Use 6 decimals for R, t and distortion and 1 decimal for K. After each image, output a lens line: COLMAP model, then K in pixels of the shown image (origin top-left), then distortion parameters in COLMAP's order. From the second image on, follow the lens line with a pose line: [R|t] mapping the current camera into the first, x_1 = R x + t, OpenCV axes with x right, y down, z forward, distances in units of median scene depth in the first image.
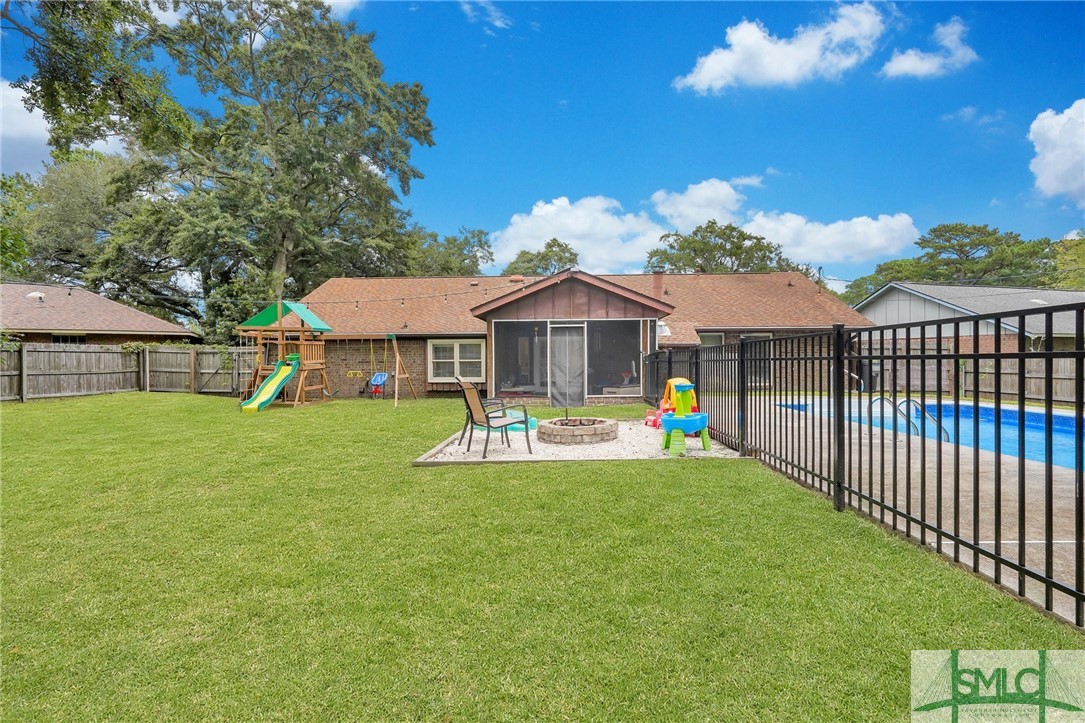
lens RADIAL K [[488.2, 0, 542.5], [0, 488.2, 355.8], [0, 0, 1]] dist [-0.011707, 0.005756]
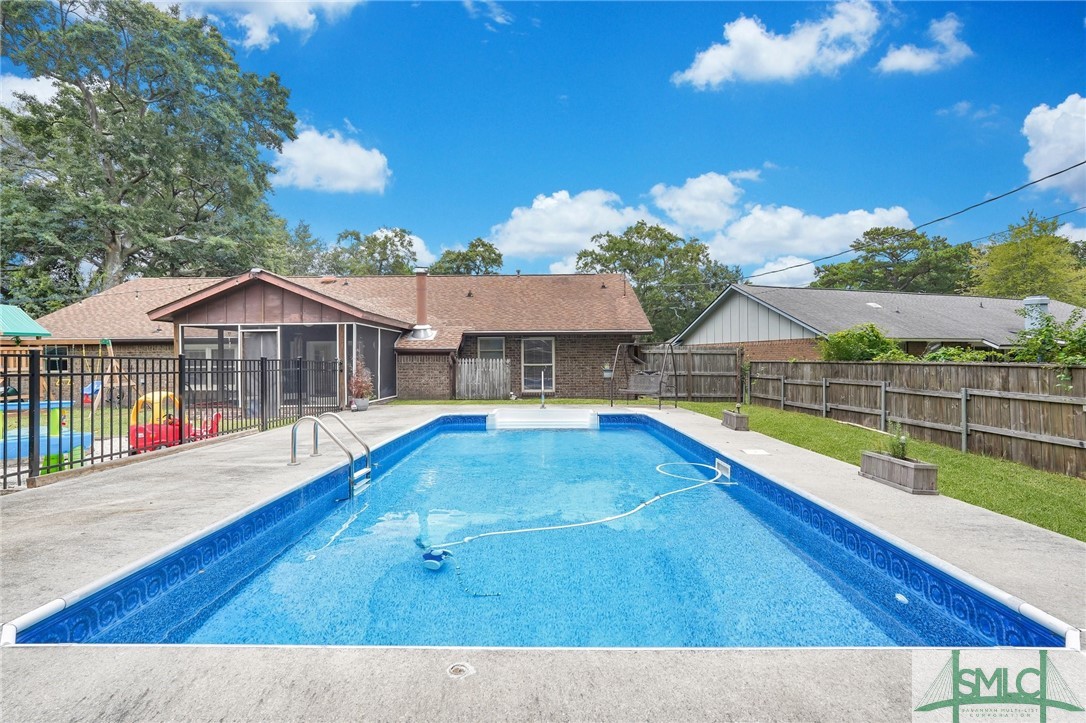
lens RADIAL K [[488.7, 0, 541.9], [0, 488.7, 360.0], [0, 0, 1]] dist [-0.011707, 0.005756]
pose [[0.999116, -0.001809, 0.042005, 0.283062], [0.001506, 0.999973, 0.007247, -0.005849], [-0.042017, -0.007177, 0.999091, 0.026723]]
